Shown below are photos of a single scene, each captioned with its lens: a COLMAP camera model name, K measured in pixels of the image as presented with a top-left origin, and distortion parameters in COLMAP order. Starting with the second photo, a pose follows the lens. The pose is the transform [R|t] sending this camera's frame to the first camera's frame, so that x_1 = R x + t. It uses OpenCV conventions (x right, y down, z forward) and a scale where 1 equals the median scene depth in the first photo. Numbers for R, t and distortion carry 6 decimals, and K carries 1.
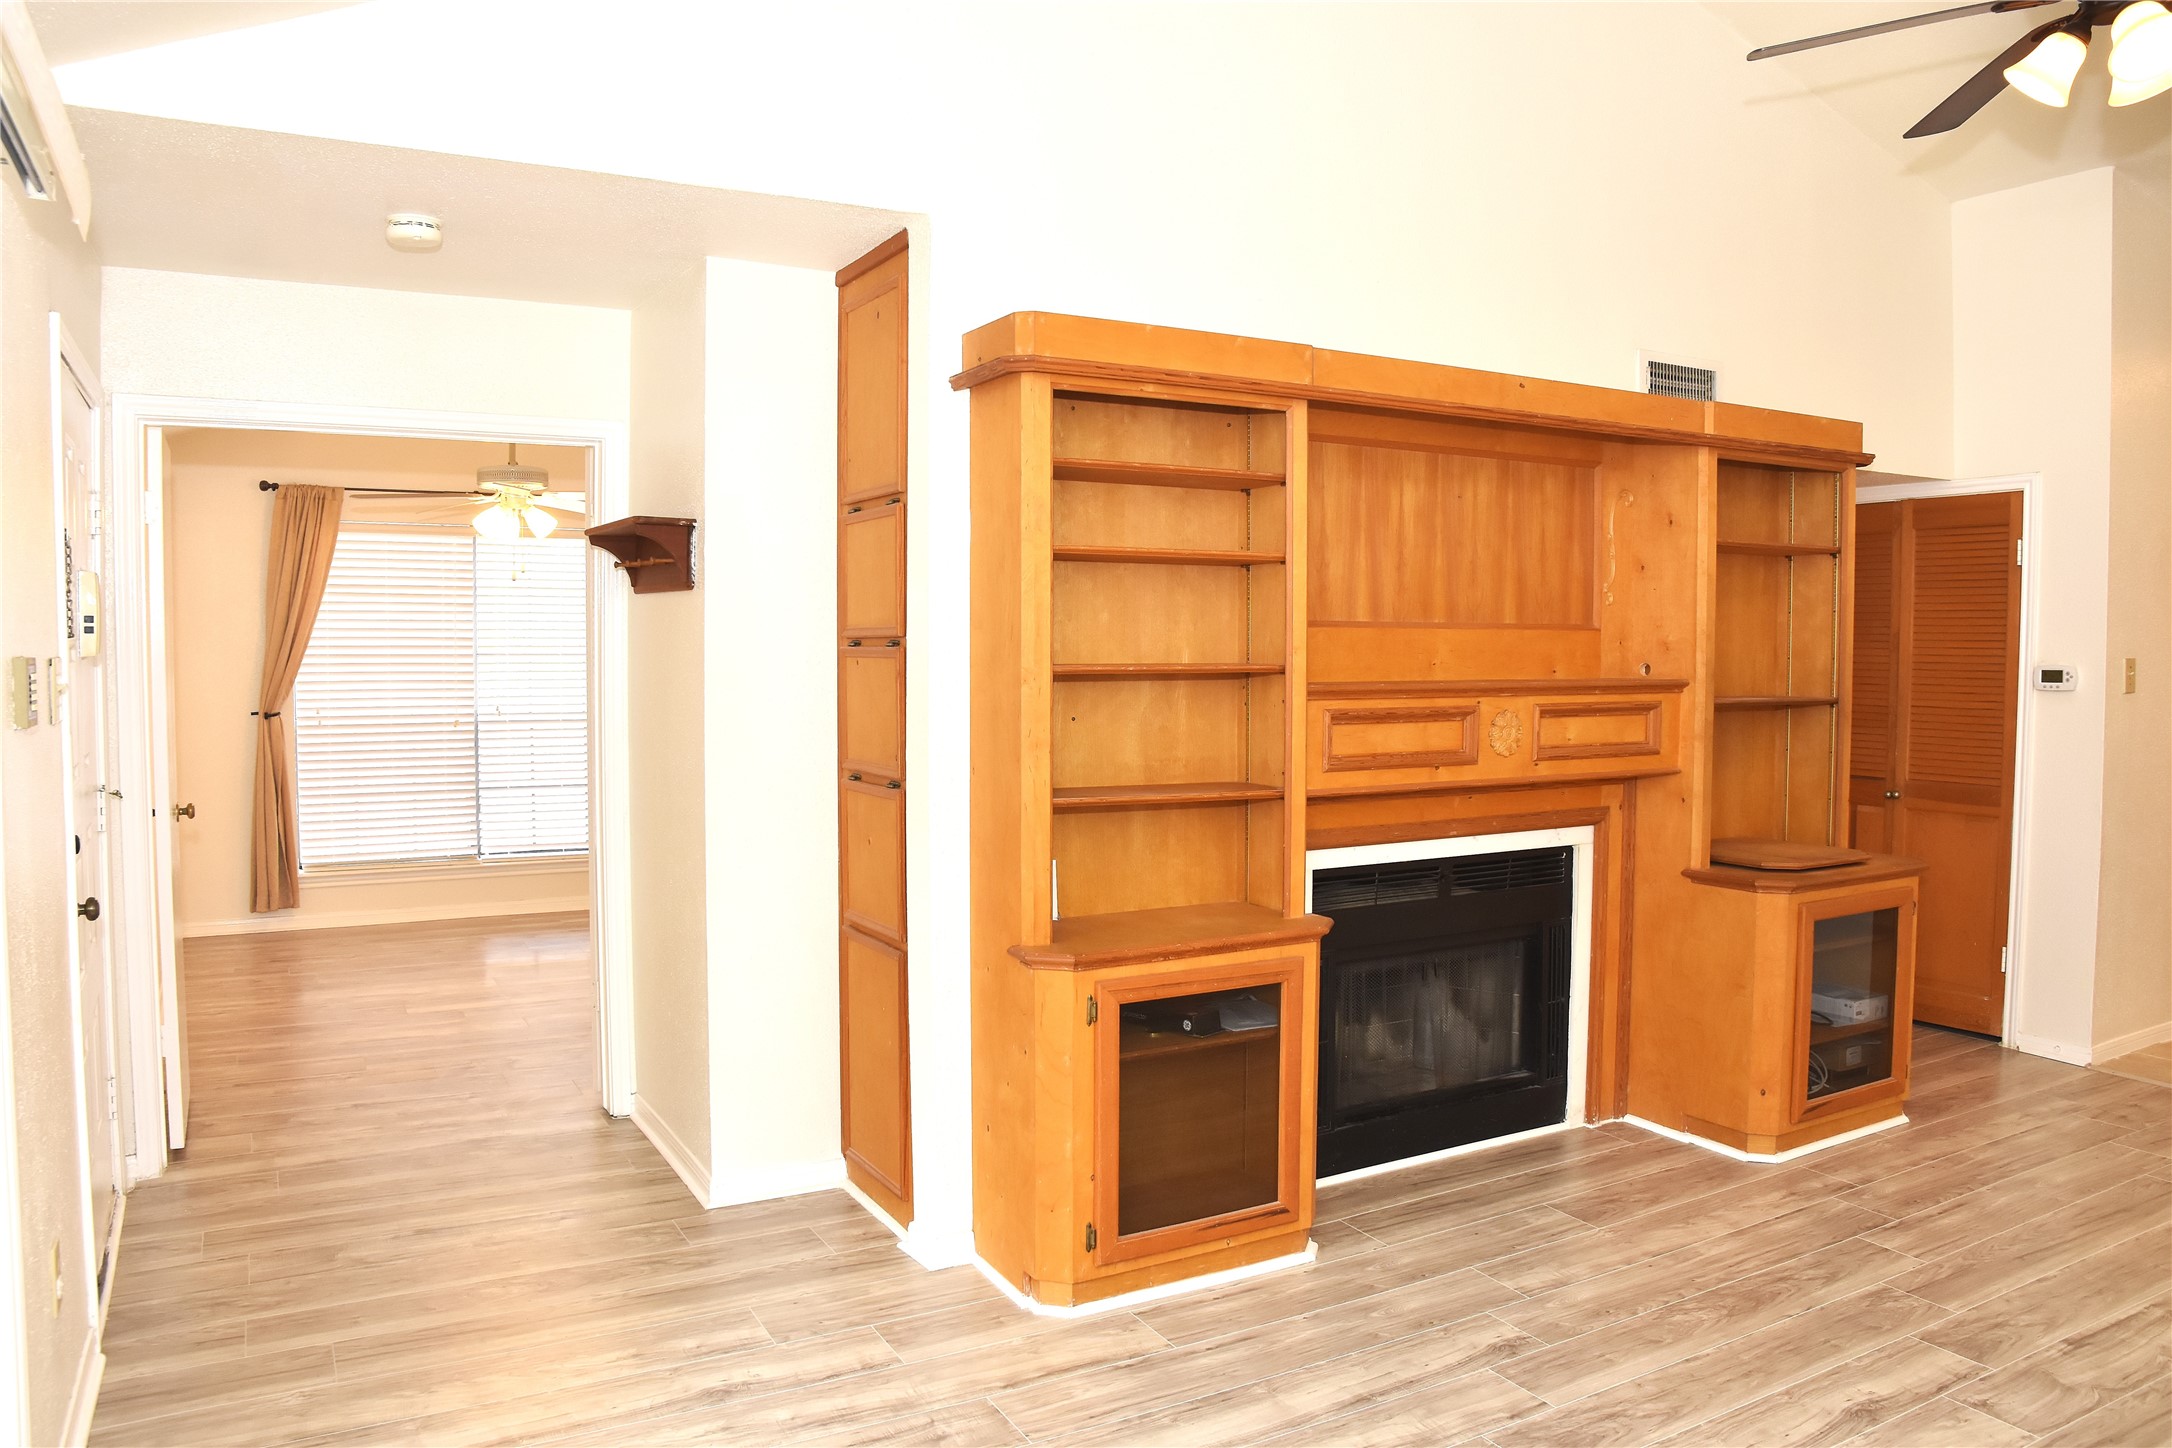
lens RADIAL K [[1537.1, 0, 1086.0], [0, 1537.1, 724.0], [0, 0, 1]] dist [-0.138420, 0.070269]
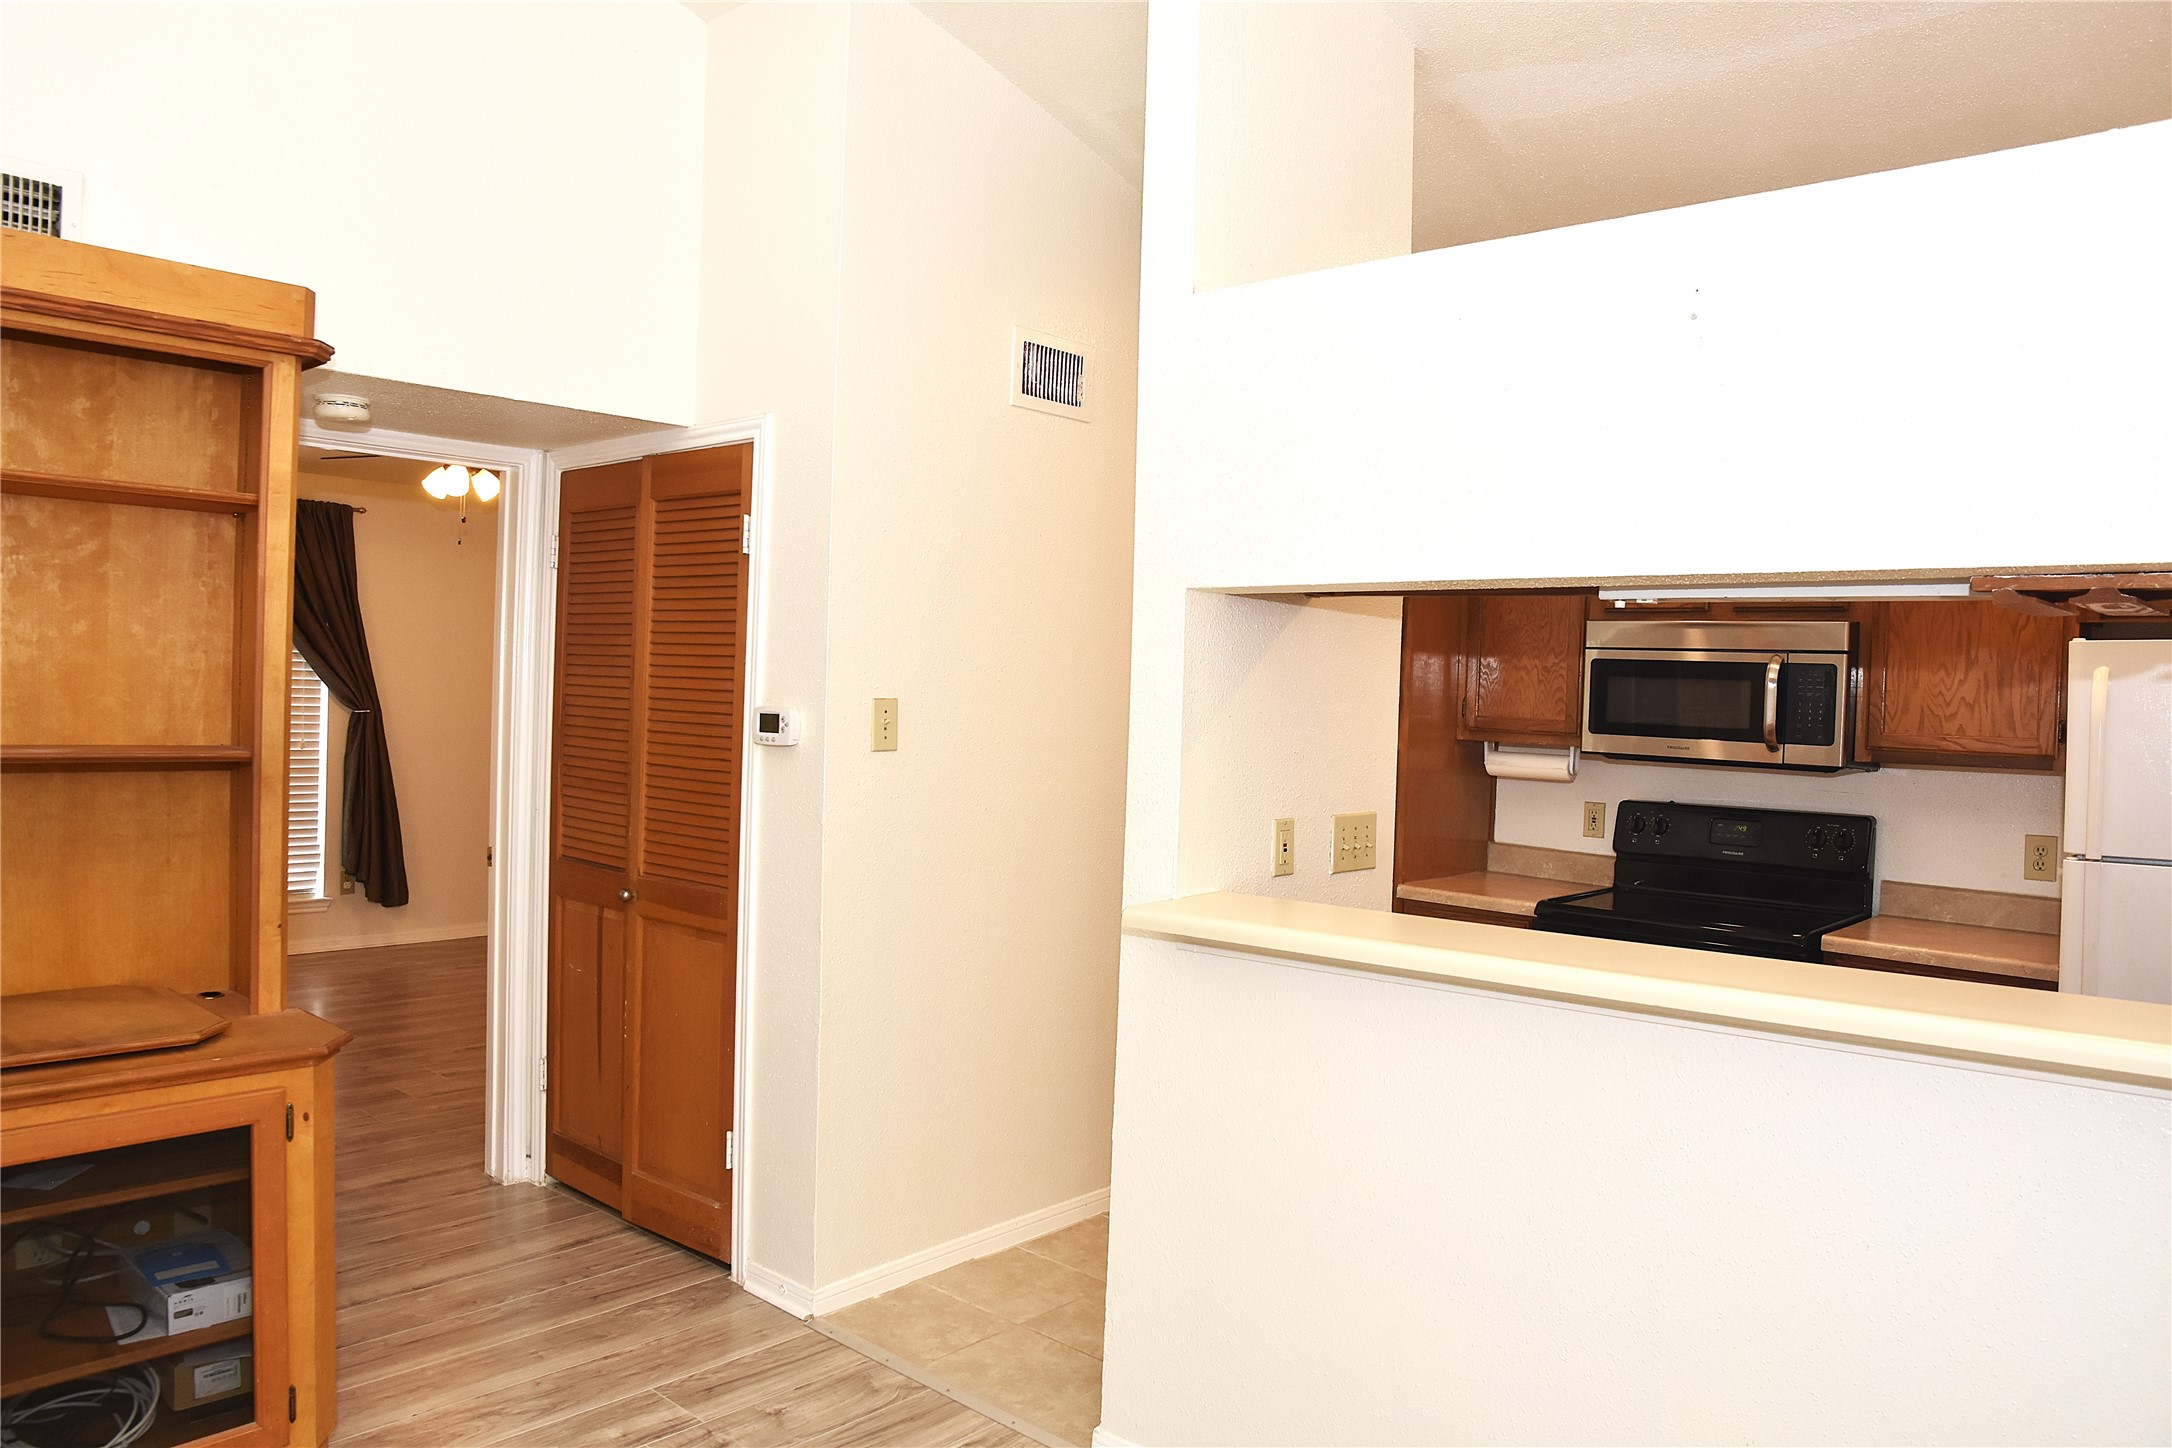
lens RADIAL K [[1537.1, 0, 1086.0], [0, 1537.1, 724.0], [0, 0, 1]] dist [-0.138420, 0.070269]
pose [[0.941177, 0.021169, 0.337250, 0.337044], [-0.013935, 0.999618, -0.023858, -0.010690], [-0.337626, 0.017755, 0.941113, 0.186954]]
